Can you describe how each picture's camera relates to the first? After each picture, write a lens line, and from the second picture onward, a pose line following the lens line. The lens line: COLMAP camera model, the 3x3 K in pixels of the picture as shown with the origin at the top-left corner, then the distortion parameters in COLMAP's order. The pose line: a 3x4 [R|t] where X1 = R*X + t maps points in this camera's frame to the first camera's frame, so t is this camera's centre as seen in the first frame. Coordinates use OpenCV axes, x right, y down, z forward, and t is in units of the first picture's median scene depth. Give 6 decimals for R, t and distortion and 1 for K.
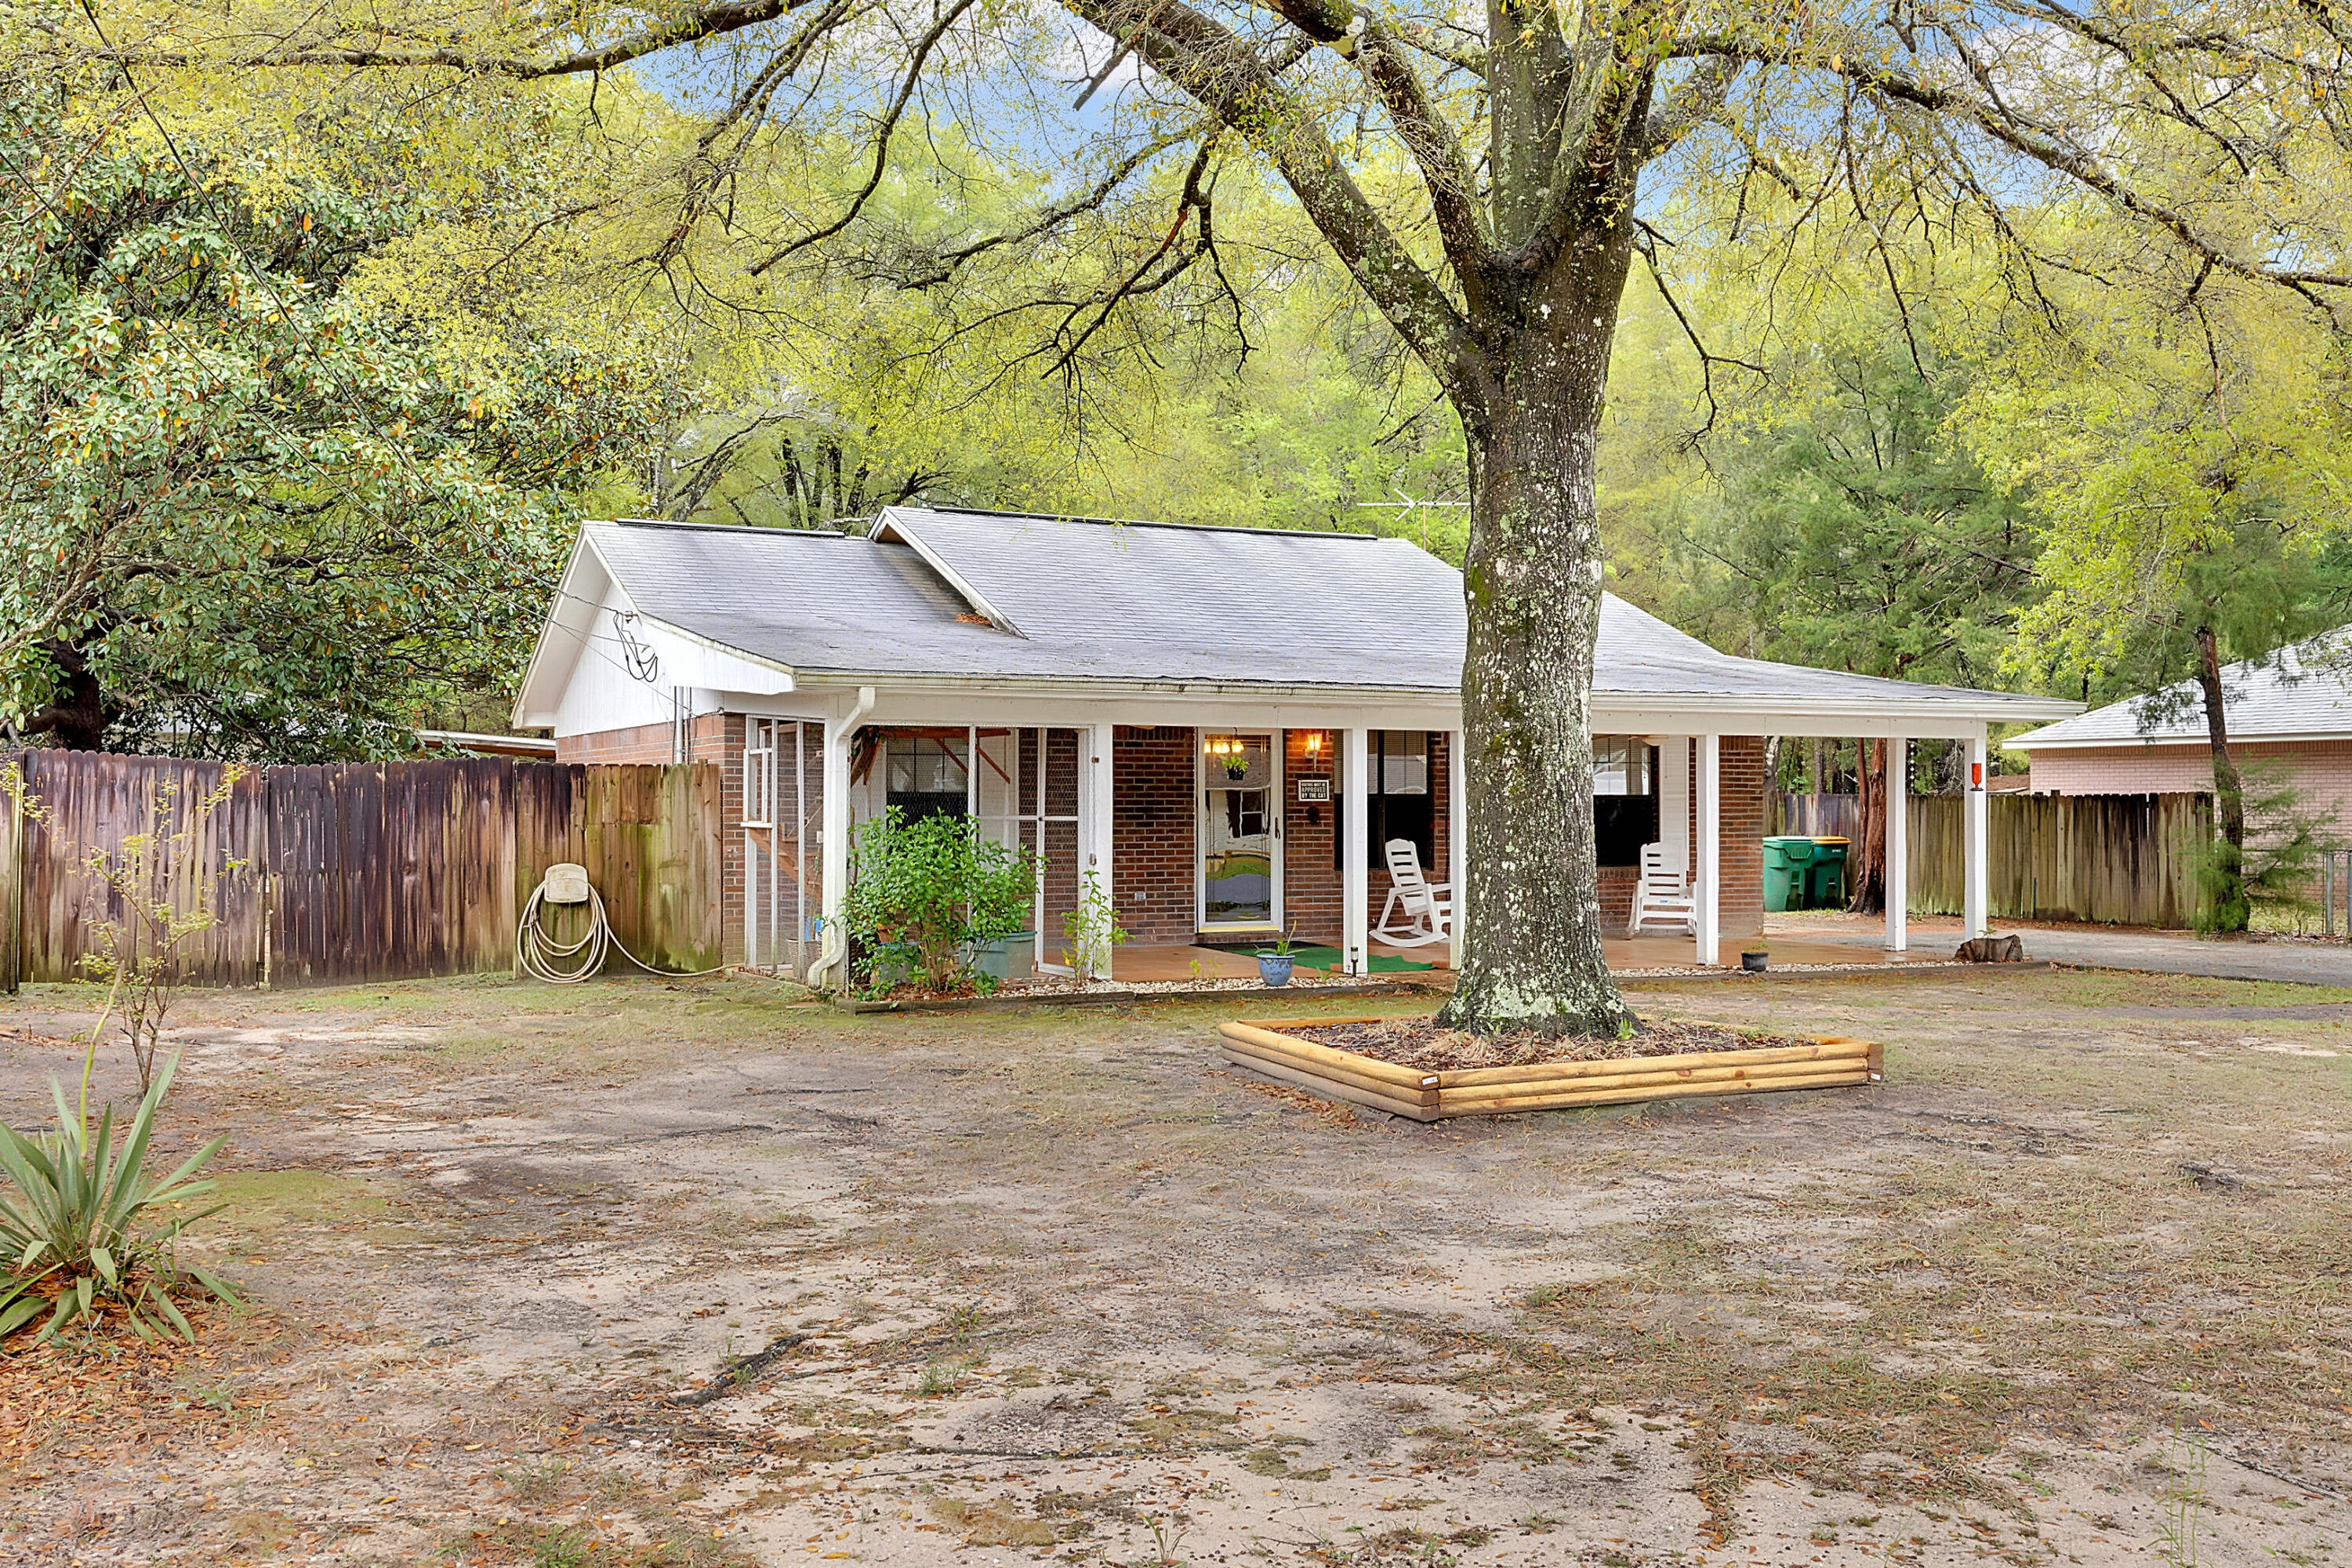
lens RADIAL K [[1995.5, 0, 1161.4], [0, 1995.5, 790.0], [0, 0, 1]] dist [-0.004671, 0.000337]
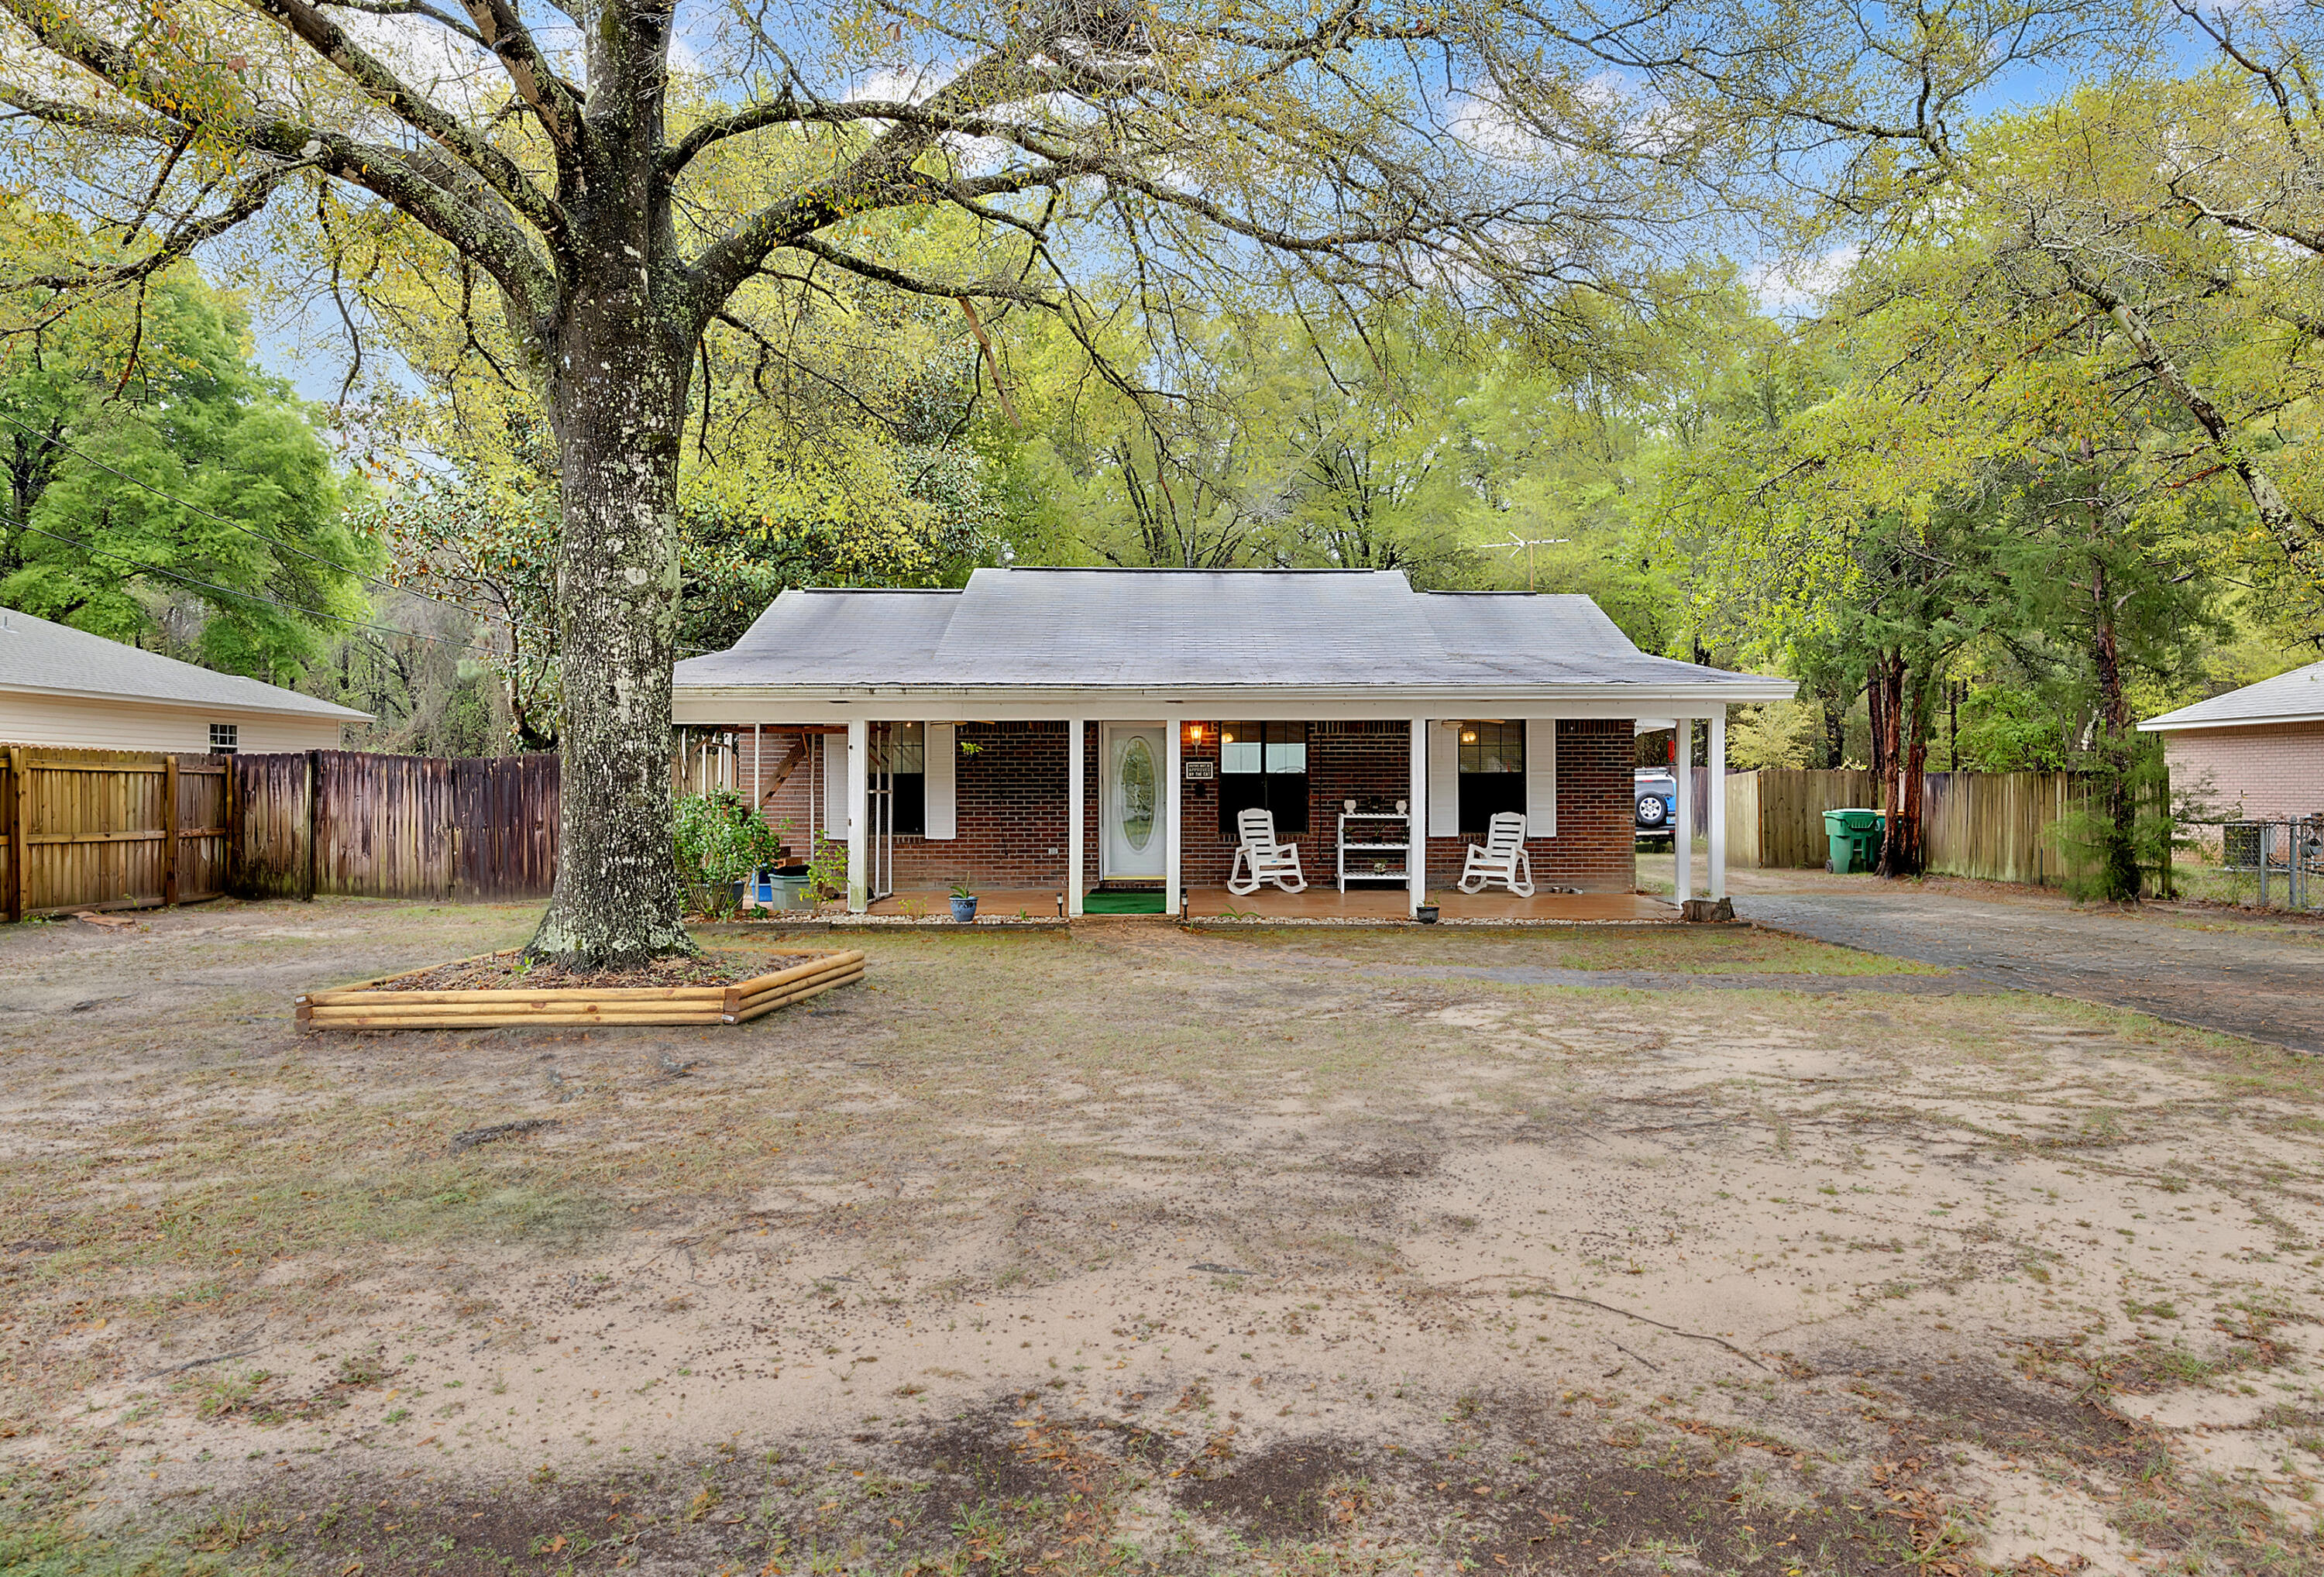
lens RADIAL K [[1382.7, 0, 1159.5], [0, 1382.7, 787.7], [0, 0, 1]] dist [-0.006054, -0.001511]
pose [[0.926686, -0.003325, -0.375821, 0.468736], [0.006095, 0.999962, 0.006182, 0.006792], [0.375786, -0.008020, 0.926672, 0.206131]]
